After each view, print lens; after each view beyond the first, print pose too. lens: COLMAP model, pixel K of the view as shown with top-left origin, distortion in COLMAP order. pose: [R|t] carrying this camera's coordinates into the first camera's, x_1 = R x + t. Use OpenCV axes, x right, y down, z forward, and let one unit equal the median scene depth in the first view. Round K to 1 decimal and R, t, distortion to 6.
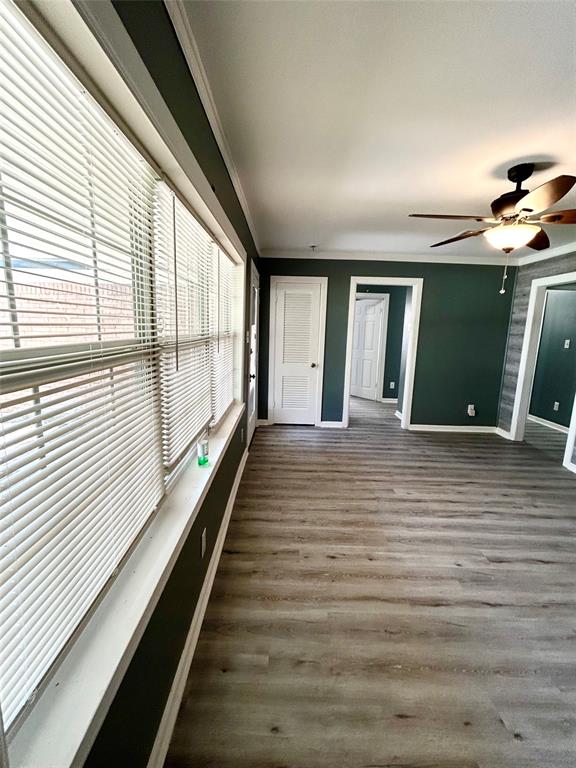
lens RADIAL K [[332.1, 0, 288.0], [0, 332.1, 384.0], [0, 0, 1]] dist [-0.001214, 0.000099]
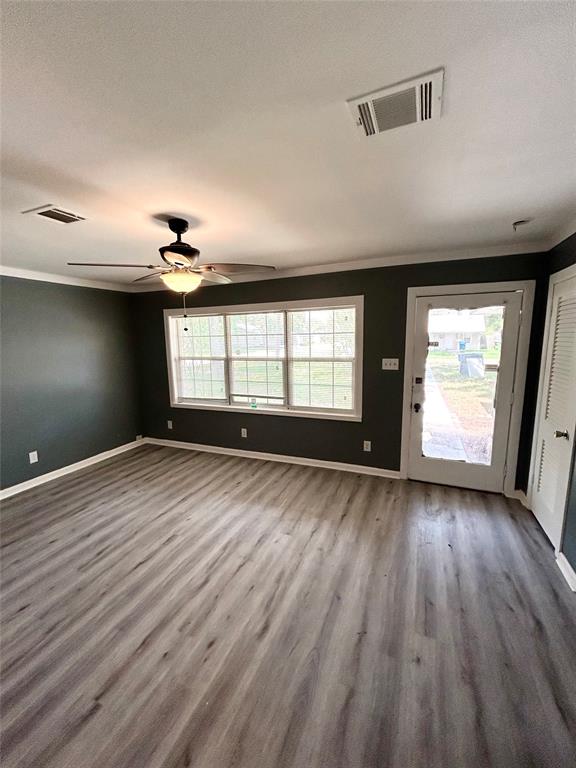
lens RADIAL K [[309.1, 0, 287.1], [0, 309.1, 382.7], [0, 0, 1]] dist [-0.002079, 0.000132]
pose [[-0.395404, 0.109285, -0.911983, 1.178236], [-0.151345, 0.971573, 0.182043, -0.271108], [0.905953, 0.210005, -0.367624, 1.372698]]
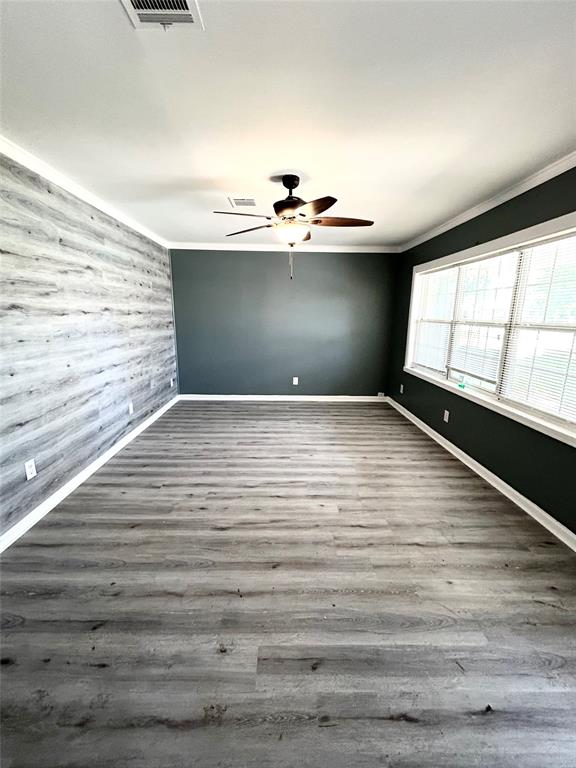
lens RADIAL K [[319.5, 0, 288.2], [0, 319.5, 385.4], [0, 0, 1]] dist [0.001338, 0.000371]
pose [[-0.998677, -0.040871, -0.031196, 0.537017], [-0.049765, 0.920903, 0.386602, -0.290985], [0.012928, 0.387643, -0.921719, 1.800710]]
